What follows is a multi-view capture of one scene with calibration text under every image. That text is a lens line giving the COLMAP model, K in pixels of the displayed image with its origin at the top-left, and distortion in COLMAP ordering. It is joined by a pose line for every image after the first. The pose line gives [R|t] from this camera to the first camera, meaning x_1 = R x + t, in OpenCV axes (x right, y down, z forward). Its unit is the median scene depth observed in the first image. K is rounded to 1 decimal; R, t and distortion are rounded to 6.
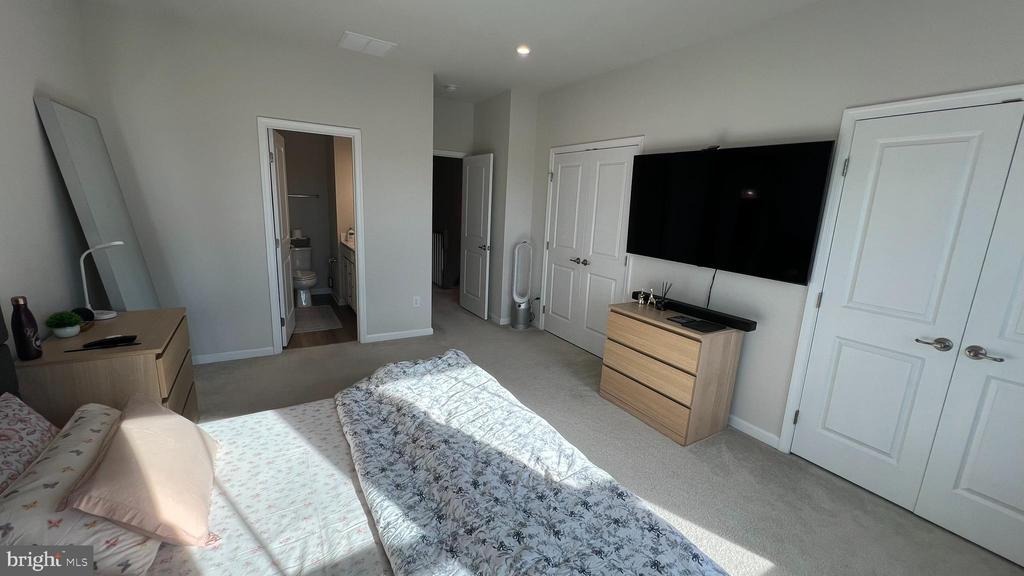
lens RADIAL K [[411.1, 0, 512.0], [0, 411.1, 288.0], [0, 0, 1]] dist [0.001692, -0.000011]
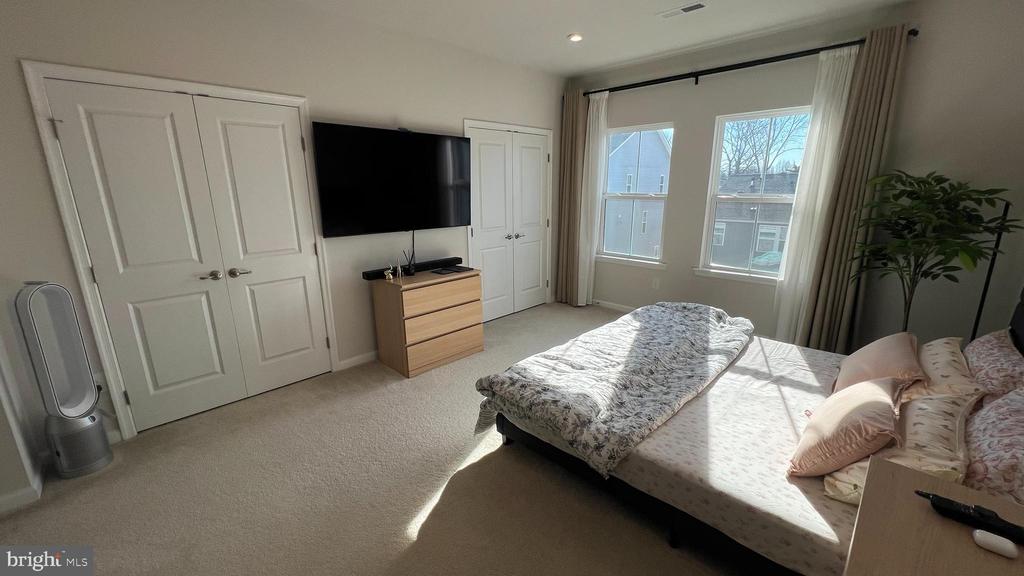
lens RADIAL K [[409.4, 0, 513.9], [0, 409.4, 288.5], [0, 0, 1]] dist [0.001701, 0.000141]
pose [[-0.256104, -0.280372, 0.925096, -0.954873], [0.193721, 0.922712, 0.333280, -0.293983], [-0.947039, 0.264564, -0.181996, 1.217657]]
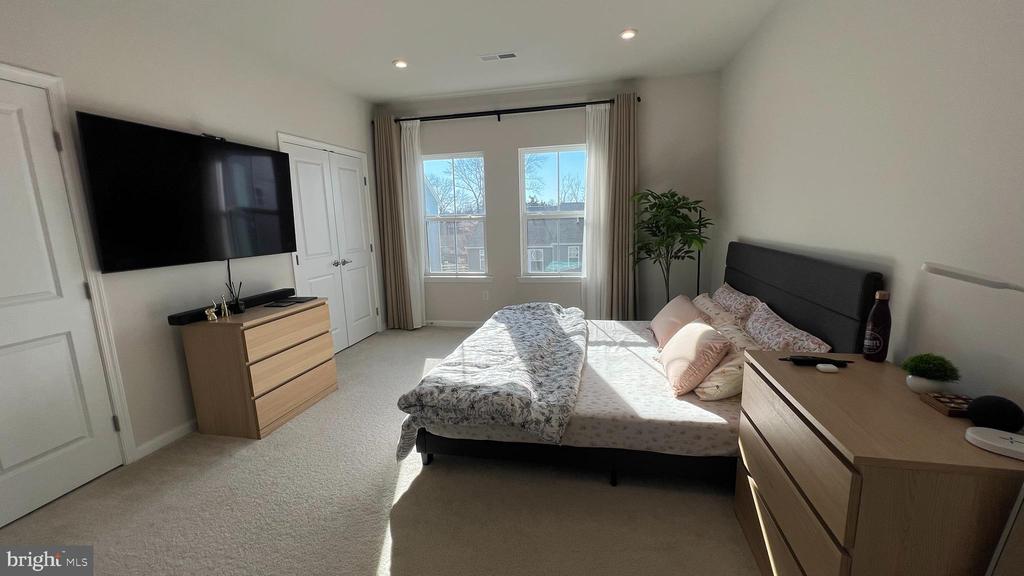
lens RADIAL K [[411.1, 0, 512.0], [0, 411.1, 288.0], [0, 0, 1]] dist [0.001692, -0.000011]
pose [[-0.727186, -0.141356, 0.671729, -0.850952], [0.137407, 0.928787, 0.344202, -0.288031], [-0.672548, 0.342599, -0.655977, 1.506095]]
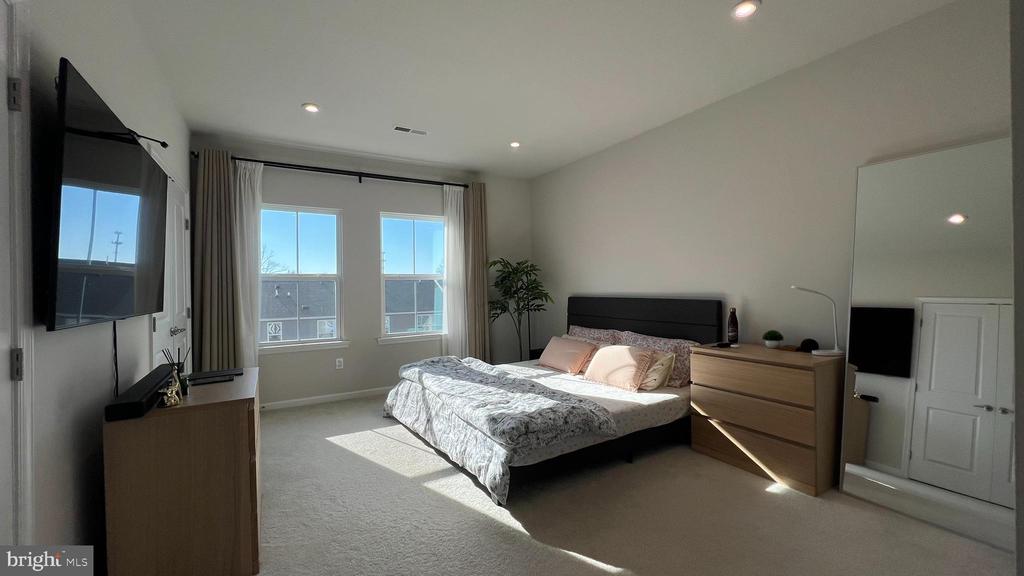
lens RADIAL K [[409.0, 0, 512.0], [0, 409.0, 288.0], [0, 0, 1]] dist [-0.000433, -0.000039]
pose [[-0.999490, -0.030425, 0.009741, -0.147477], [-0.027679, 0.976985, 0.211506, -0.302803], [-0.015952, 0.211129, -0.977328, 1.976367]]
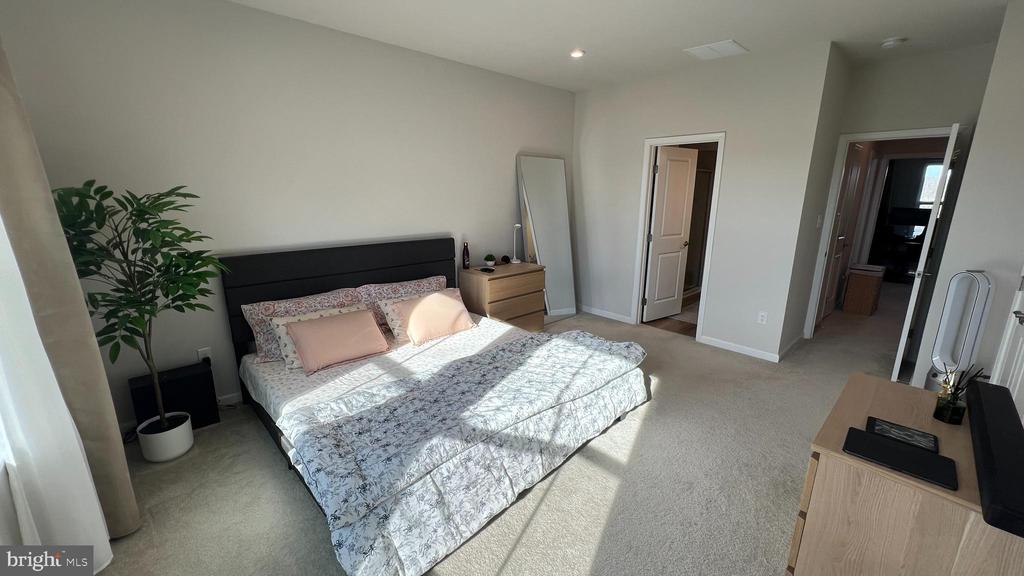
lens RADIAL K [[411.1, 0, 512.0], [0, 411.1, 288.0], [0, 0, 1]] dist [0.001692, -0.000011]
pose [[0.216102, 0.178041, -0.960001, 0.871945], [-0.202084, 0.970099, 0.134424, -0.069734], [0.955229, 0.164951, 0.245619, 0.494124]]
